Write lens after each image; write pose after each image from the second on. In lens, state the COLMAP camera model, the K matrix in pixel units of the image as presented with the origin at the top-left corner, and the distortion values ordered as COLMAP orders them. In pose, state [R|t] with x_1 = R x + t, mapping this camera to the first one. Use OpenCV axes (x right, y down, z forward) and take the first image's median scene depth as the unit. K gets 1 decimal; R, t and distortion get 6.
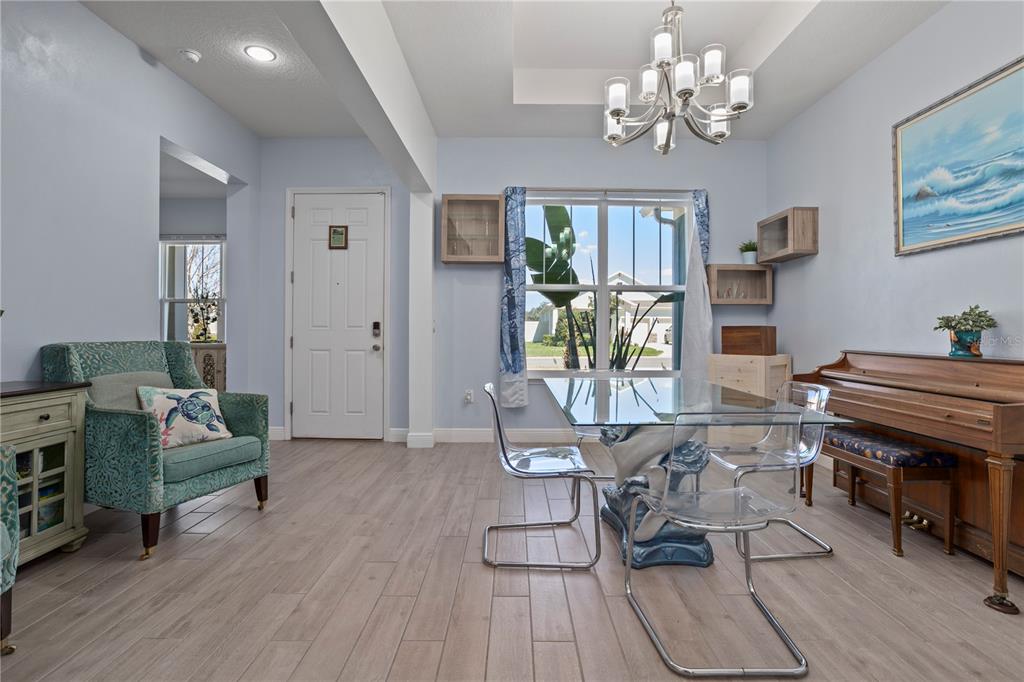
lens RADIAL K [[499.7, 0, 509.8], [0, 499.7, 332.6], [0, 0, 1]] dist [-0.024257, 0.003670]
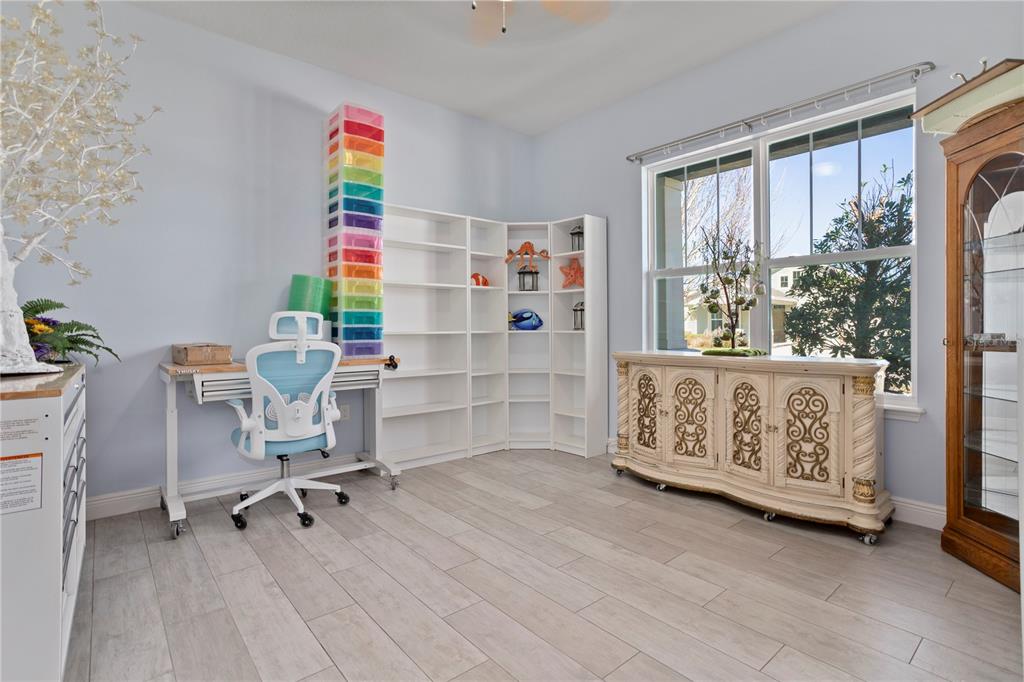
lens RADIAL K [[499.7, 0, 509.7], [0, 499.7, 340.8], [0, 0, 1]] dist [-0.024257, 0.003670]
pose [[0.639001, -0.002374, -0.769203, -0.396497], [-0.003702, 0.999974, -0.006161, 0.010740], [0.769197, 0.006785, 0.638975, 0.555751]]
